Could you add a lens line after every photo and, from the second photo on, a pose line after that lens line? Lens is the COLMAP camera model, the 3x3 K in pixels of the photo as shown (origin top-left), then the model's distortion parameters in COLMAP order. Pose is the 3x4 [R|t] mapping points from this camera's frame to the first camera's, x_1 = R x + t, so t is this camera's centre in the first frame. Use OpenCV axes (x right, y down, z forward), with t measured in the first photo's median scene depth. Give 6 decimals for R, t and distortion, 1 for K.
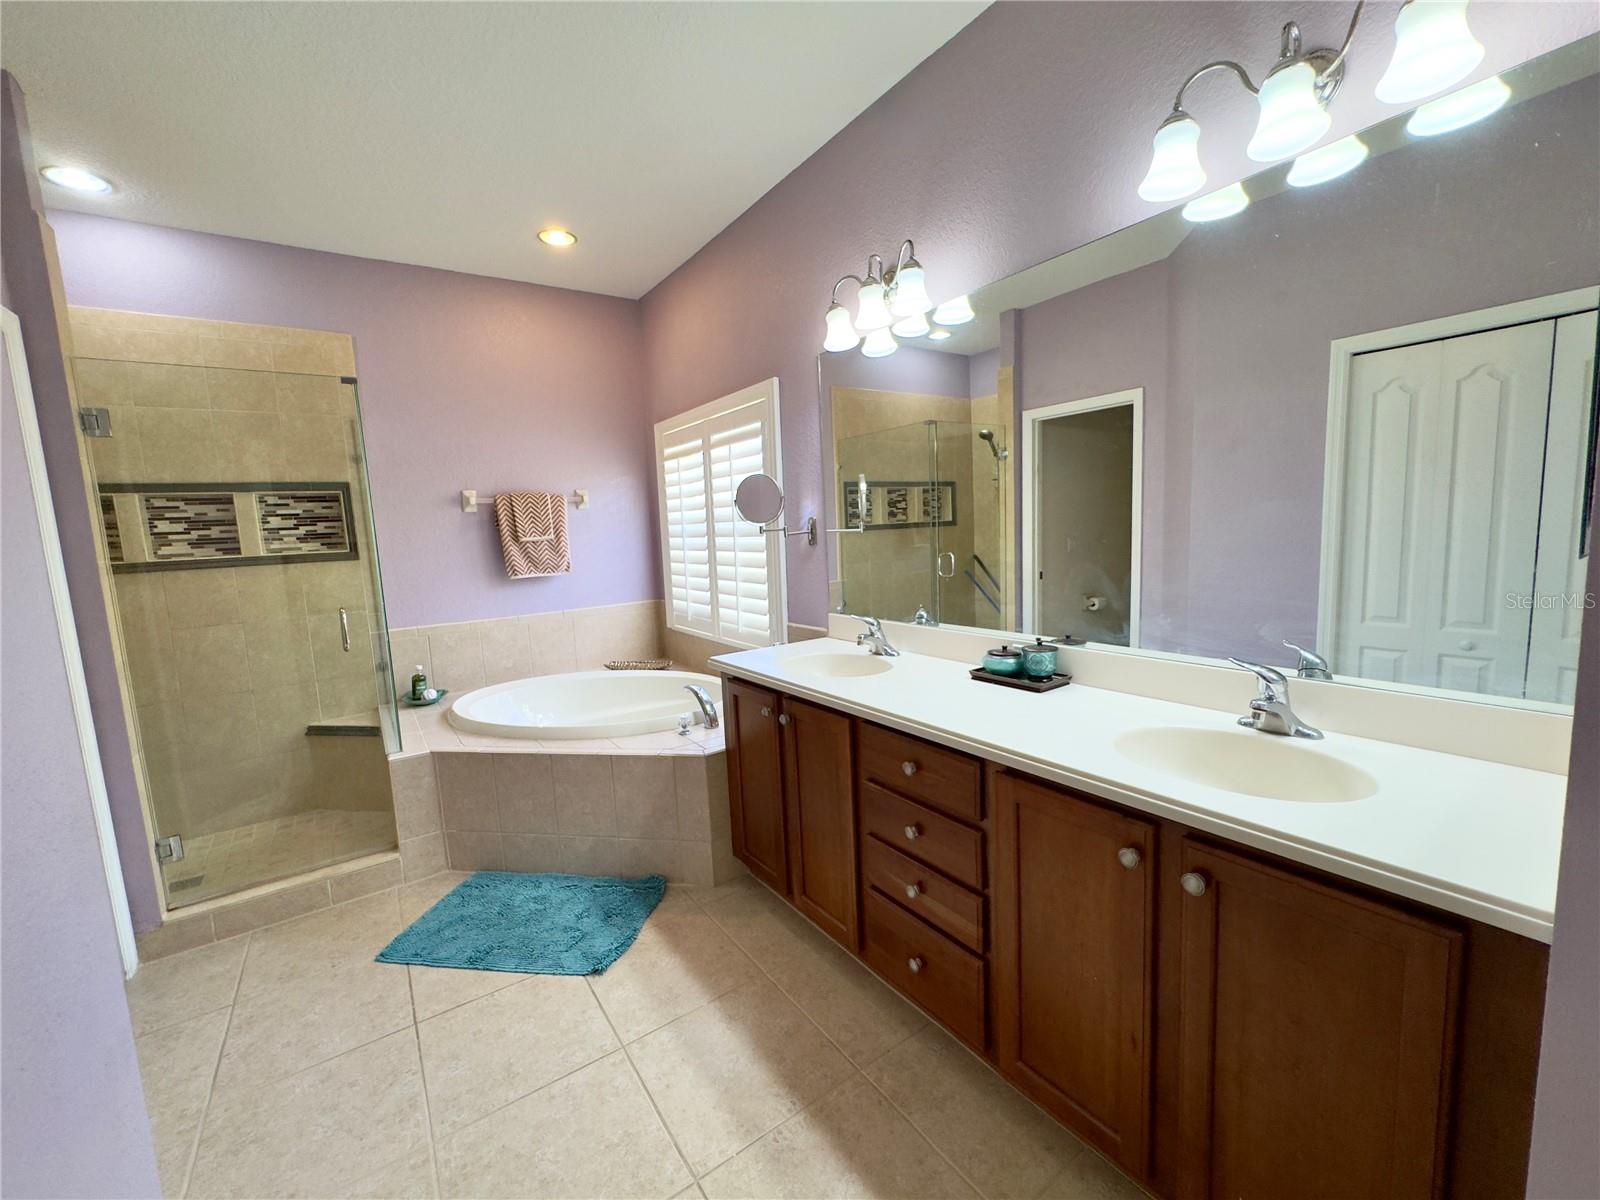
lens RADIAL K [[639.5, 0, 799.0], [0, 639.5, 599.1], [0, 0, 1]] dist [-0.001844, 0.000282]
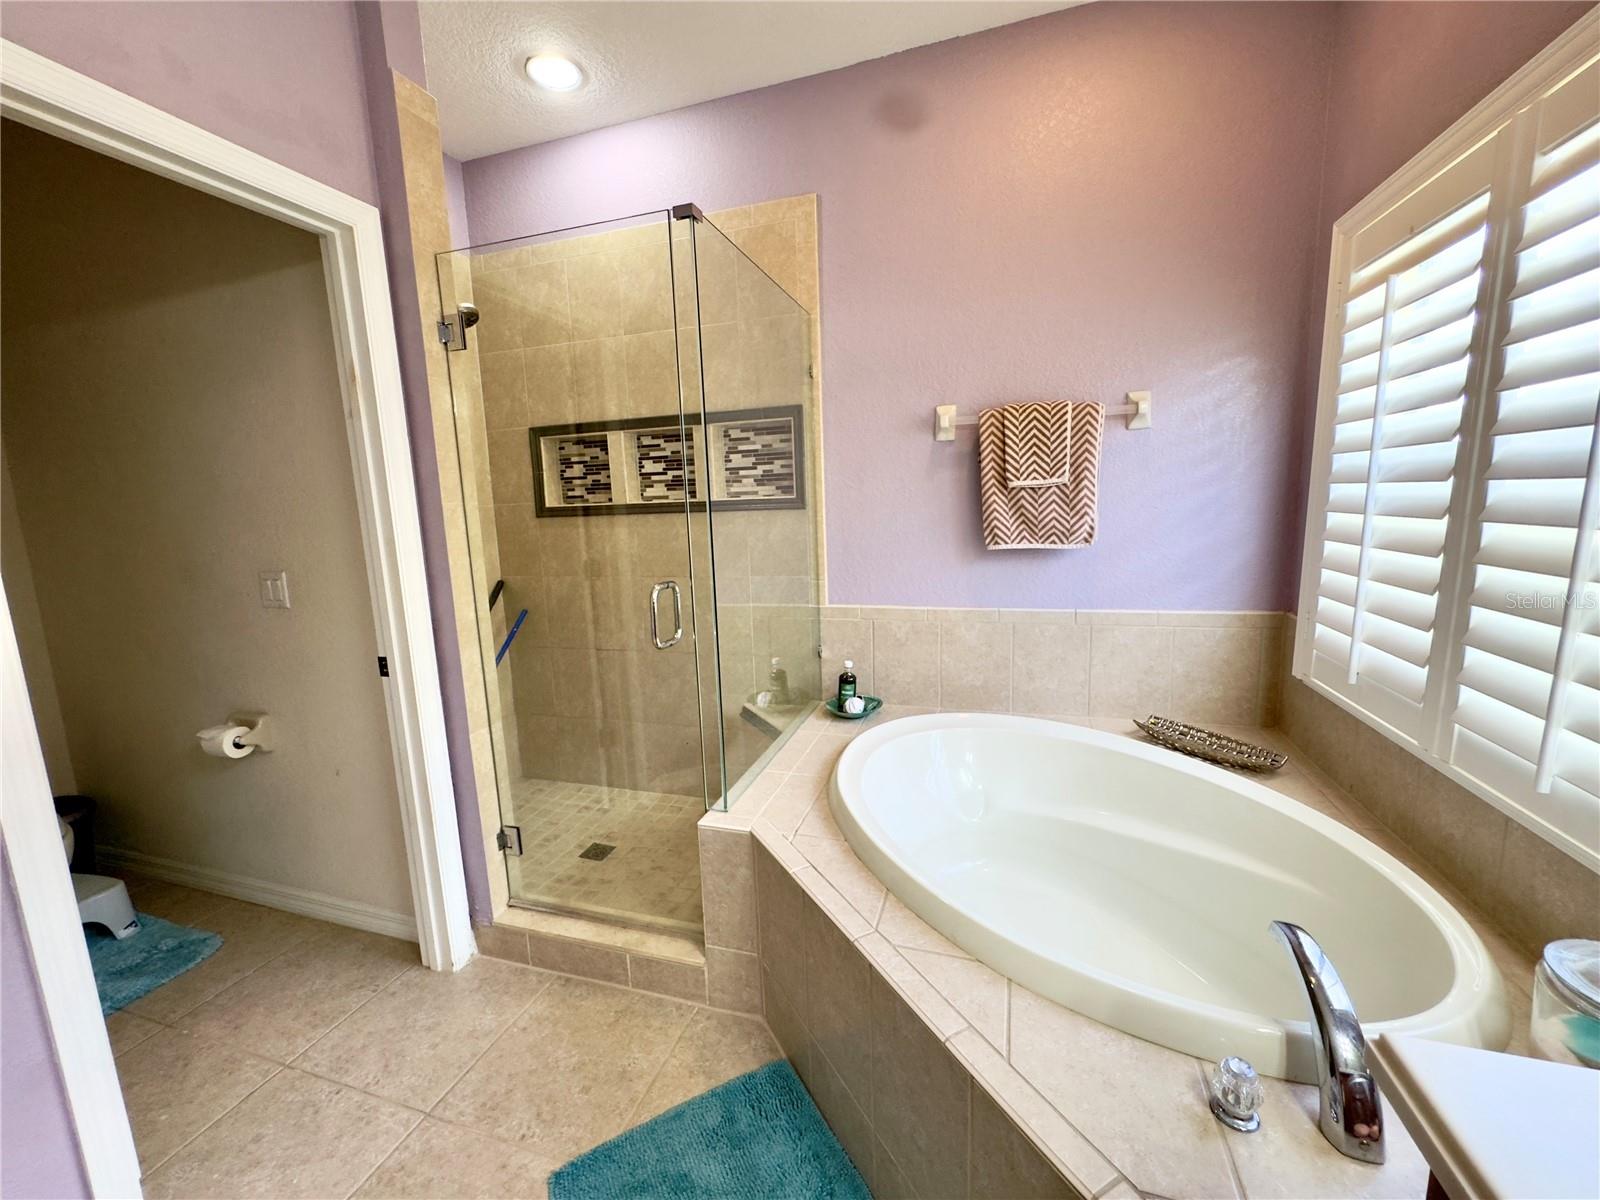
lens RADIAL K [[639.5, 0, 799.0], [0, 639.5, 599.1], [0, 0, 1]] dist [-0.001844, 0.000282]
pose [[0.604080, 0.146994, -0.783249, -0.082321], [-0.085967, 0.989126, 0.119330, -0.046073], [0.792273, -0.004751, 0.610148, 0.535147]]
